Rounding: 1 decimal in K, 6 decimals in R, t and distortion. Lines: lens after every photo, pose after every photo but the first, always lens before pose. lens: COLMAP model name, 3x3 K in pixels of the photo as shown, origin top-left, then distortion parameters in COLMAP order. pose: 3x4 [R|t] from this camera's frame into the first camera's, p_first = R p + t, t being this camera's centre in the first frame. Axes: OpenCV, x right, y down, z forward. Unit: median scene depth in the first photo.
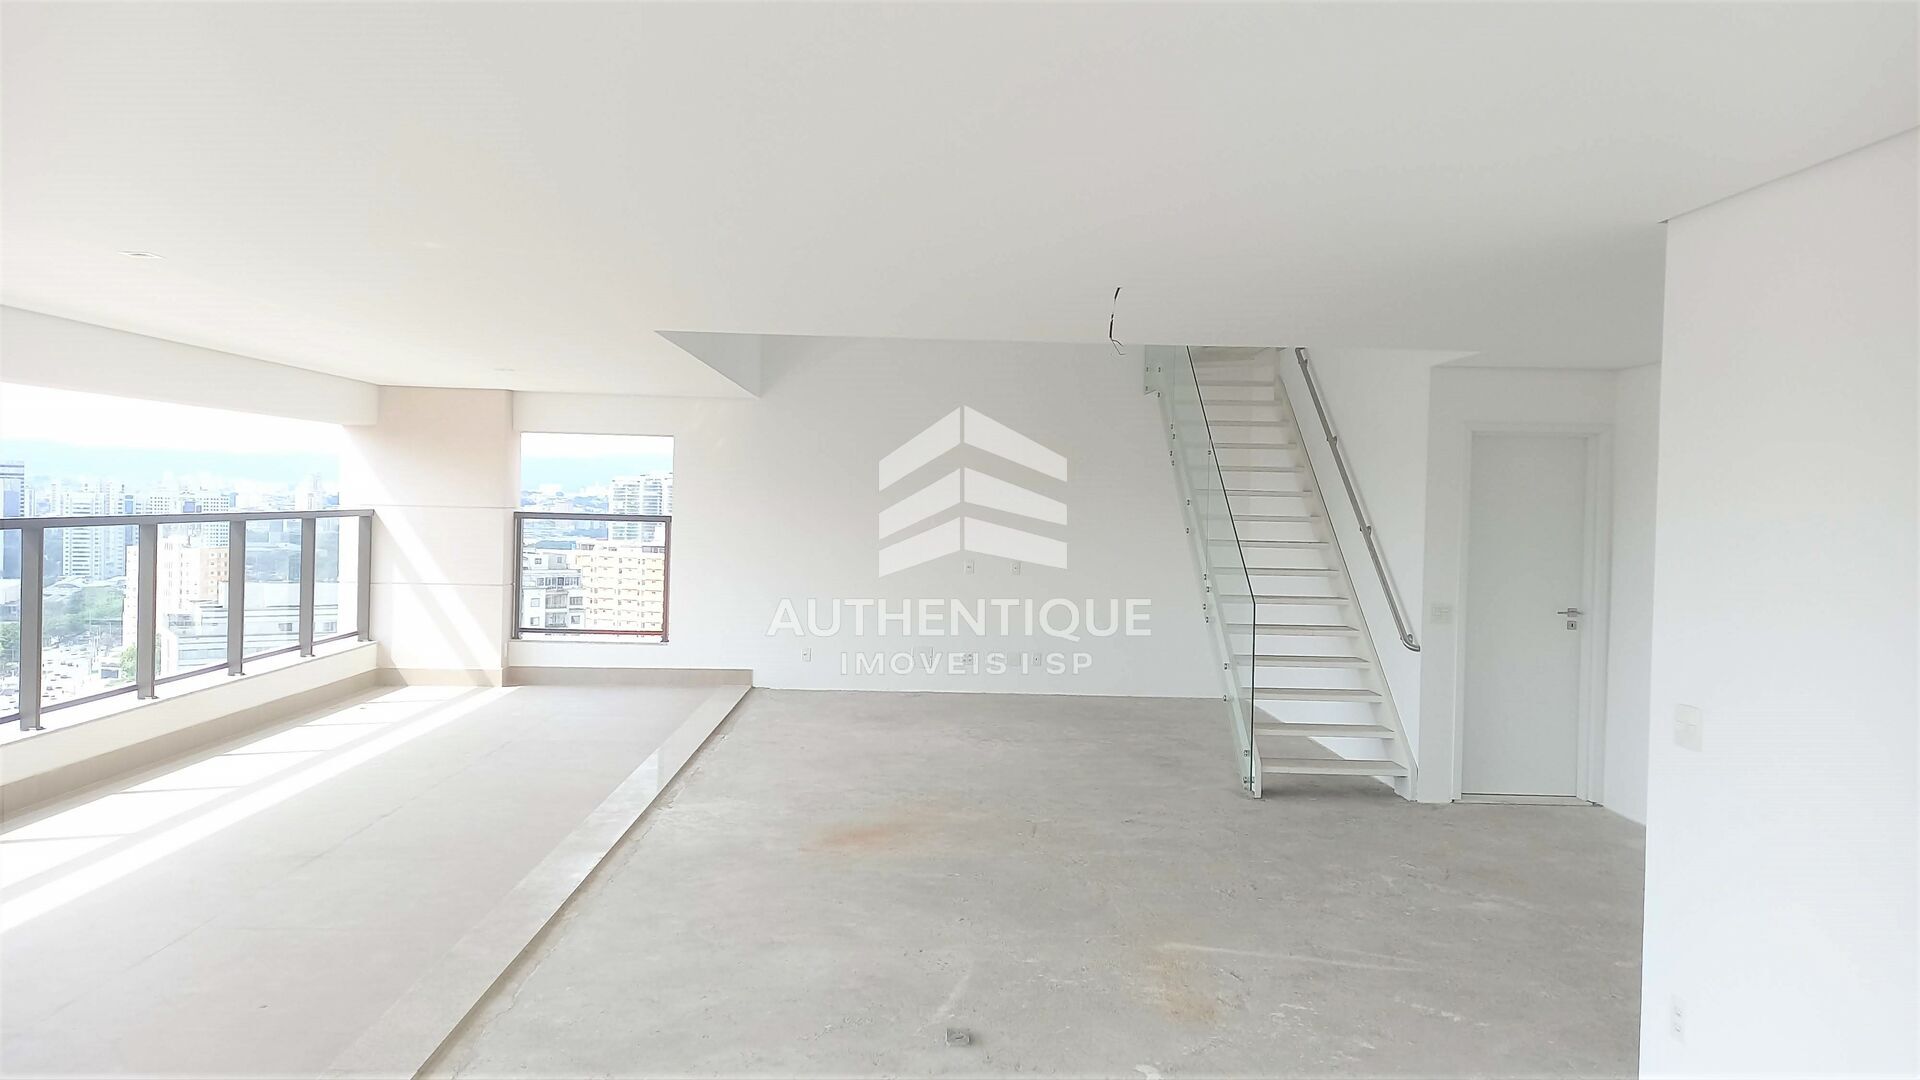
lens RADIAL K [[1386.5, 0, 955.4], [0, 1386.5, 535.6], [0, 0, 1]] dist [0.090810, -0.096188]
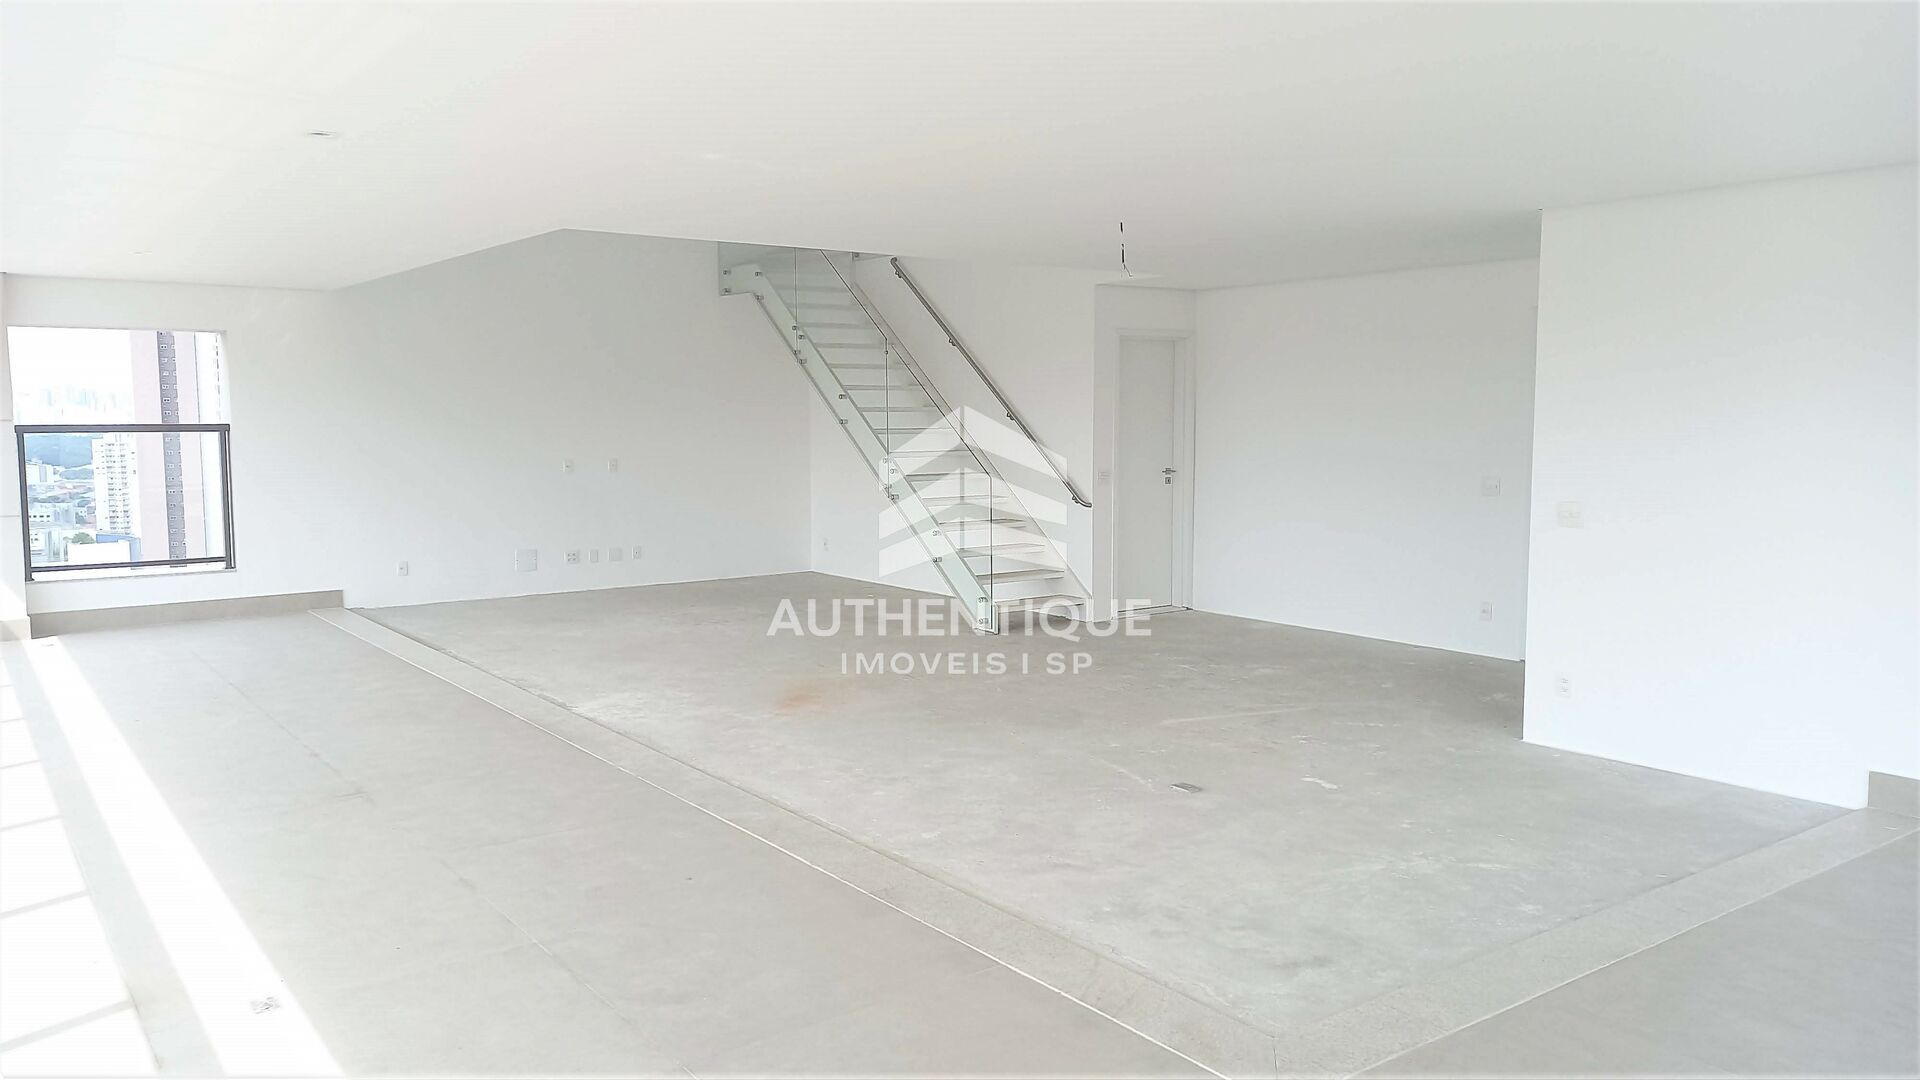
lens RADIAL K [[1386.5, 0, 955.4], [0, 1386.5, 535.6], [0, 0, 1]] dist [0.090810, -0.096188]
pose [[0.820252, -0.078162, 0.566637, -0.380204], [0.036500, 0.995753, 0.084518, -0.003129], [-0.570837, -0.048644, 0.819621, 0.013633]]
